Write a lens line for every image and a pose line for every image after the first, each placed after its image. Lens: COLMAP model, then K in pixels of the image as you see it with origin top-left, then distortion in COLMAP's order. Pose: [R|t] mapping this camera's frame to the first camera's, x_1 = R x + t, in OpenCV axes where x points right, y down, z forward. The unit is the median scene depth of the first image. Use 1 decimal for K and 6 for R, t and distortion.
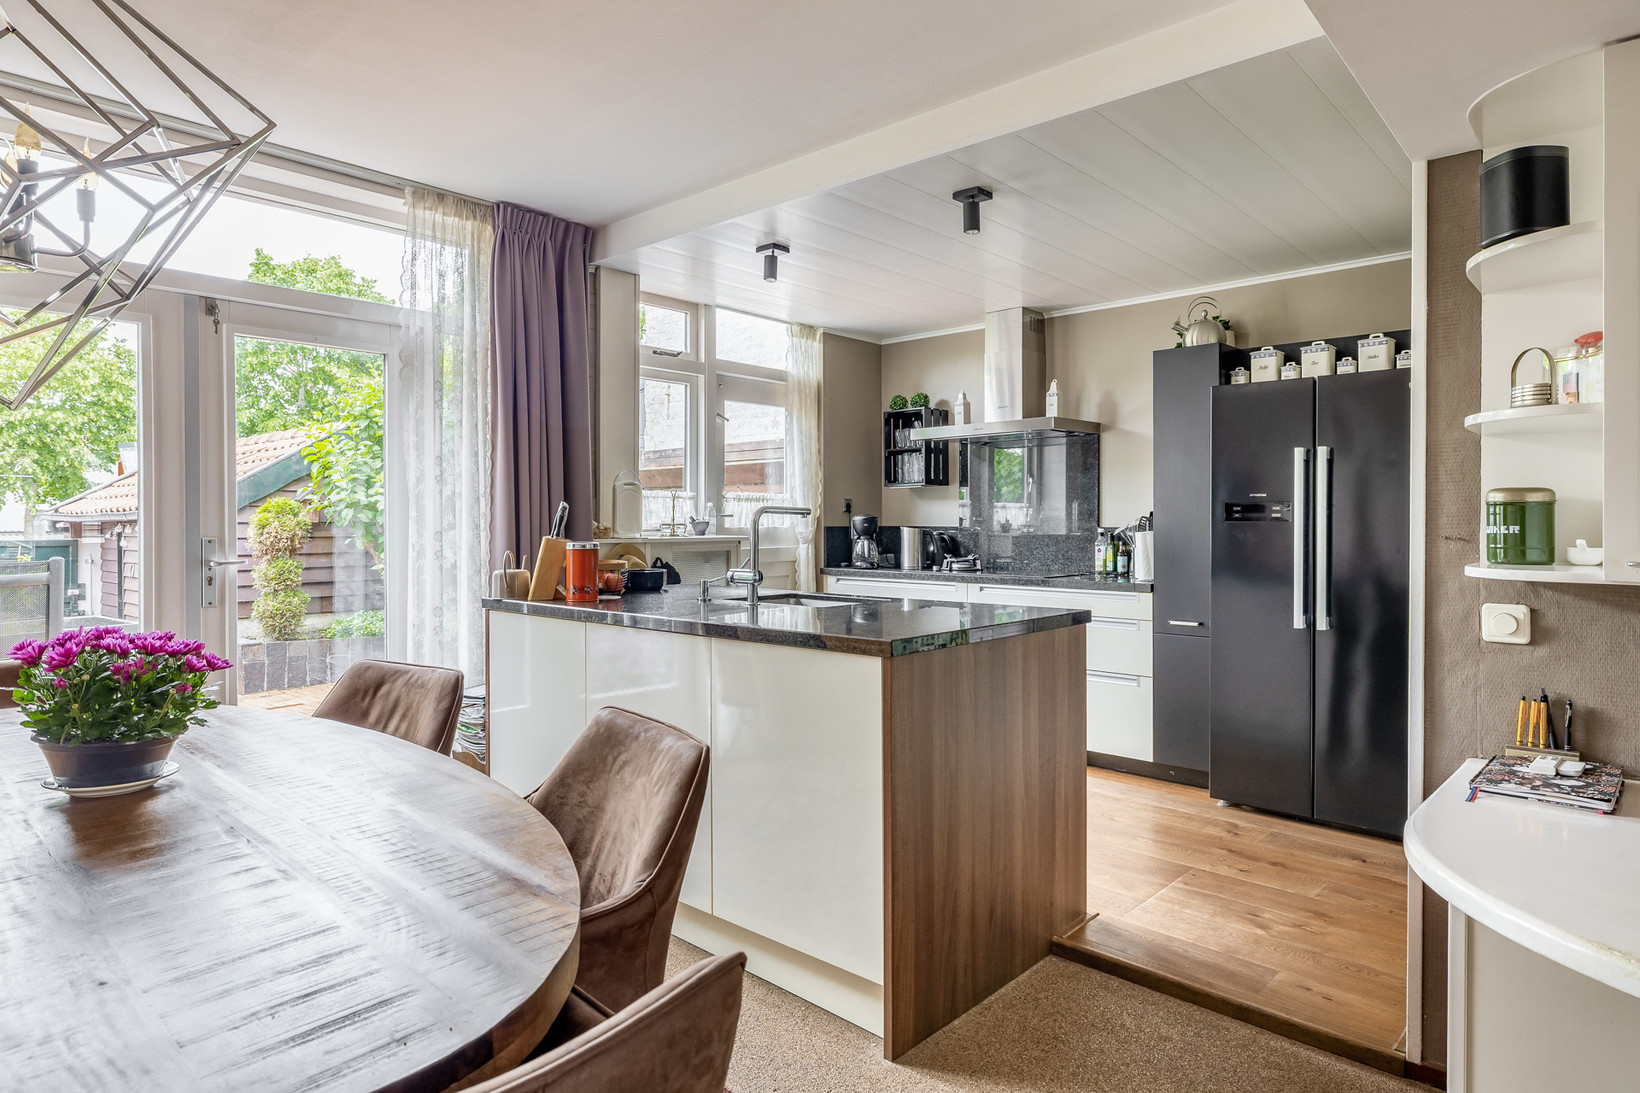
lens RADIAL K [[939.6, 0, 805.7], [0, 939.6, 531.0], [0, 0, 1]] dist [-0.000624, 0.000648]
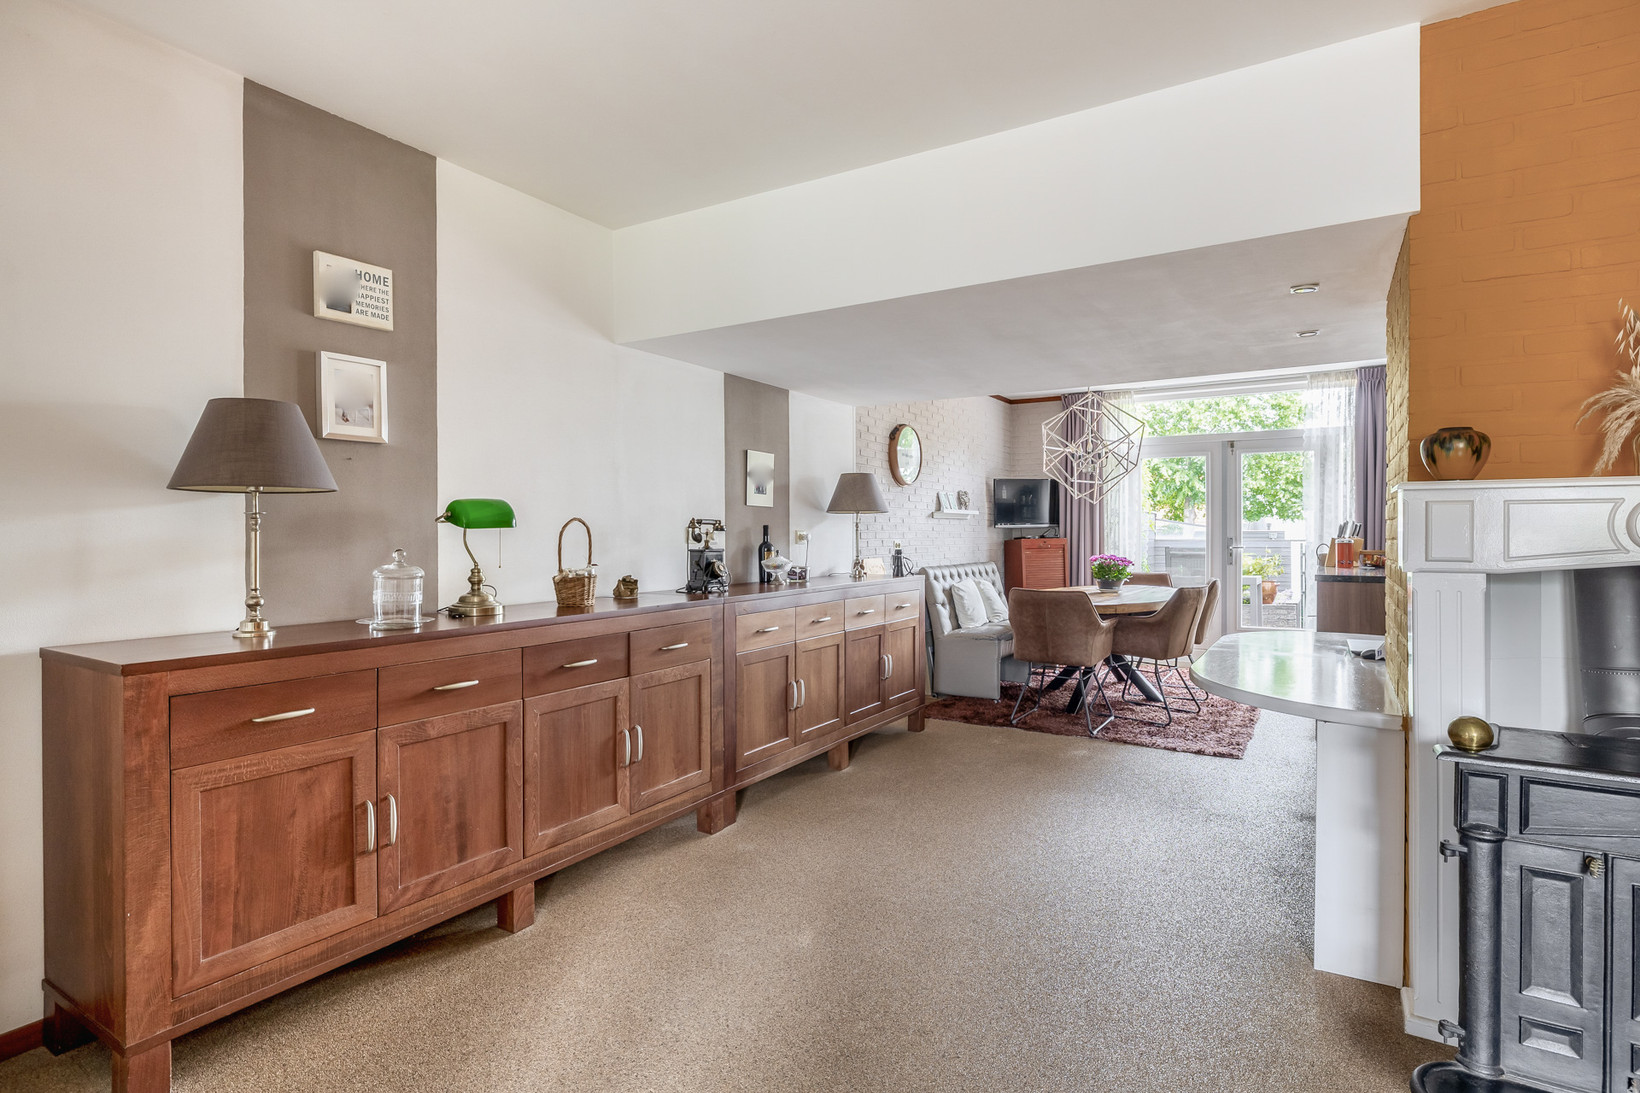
lens RADIAL K [[835.2, 0, 828.1], [0, 835.2, 534.2], [0, 0, 1]] dist [0.000789, 0.000899]
pose [[0.198796, 0.001925, -0.980039, 1.155733], [-0.014484, 0.999895, -0.000974, 0.015847], [0.979934, 0.014388, 0.198803, -0.424438]]
